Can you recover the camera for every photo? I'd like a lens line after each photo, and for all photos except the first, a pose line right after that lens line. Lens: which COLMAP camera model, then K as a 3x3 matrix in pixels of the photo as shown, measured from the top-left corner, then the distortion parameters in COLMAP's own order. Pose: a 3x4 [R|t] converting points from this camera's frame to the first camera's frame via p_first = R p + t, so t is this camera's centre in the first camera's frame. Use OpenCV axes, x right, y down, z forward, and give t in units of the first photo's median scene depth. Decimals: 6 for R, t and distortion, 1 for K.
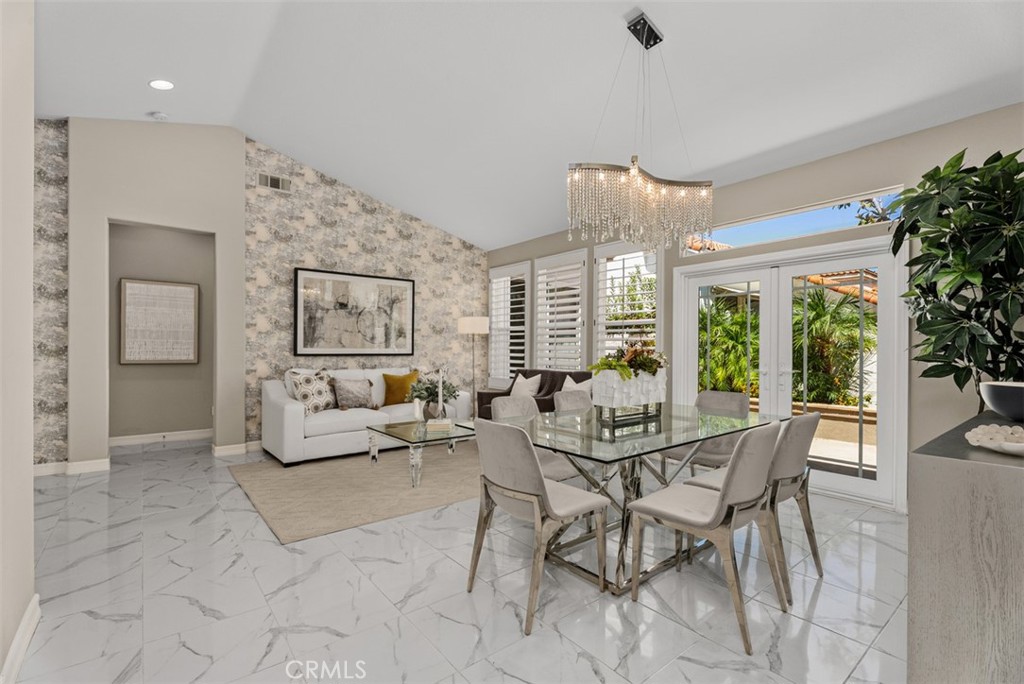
lens RADIAL K [[458.3, 0, 506.1], [0, 458.3, 350.7], [0, 0, 1]] dist [0.001598, 0.000046]
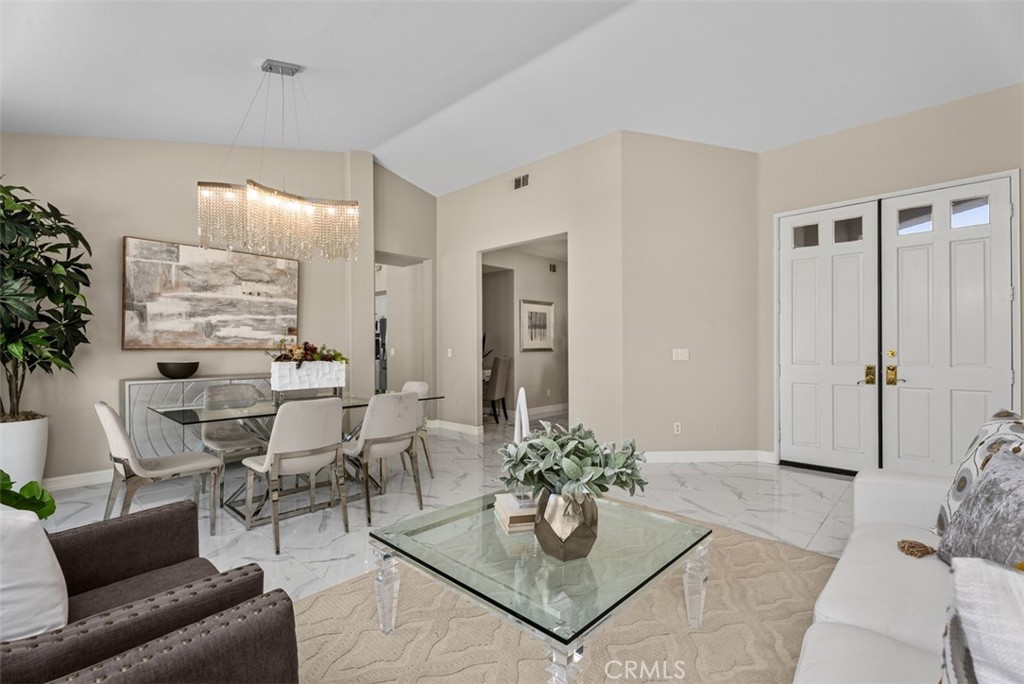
lens RADIAL K [[458.3, 0, 511.6], [0, 458.3, 343.8], [0, 0, 1]] dist [0.001598, 0.000046]
pose [[-0.988690, 0.000982, -0.149968, -0.047559], [0.001312, 0.999997, -0.002100, -0.004139], [0.149965, -0.002273, -0.988689, 1.120940]]
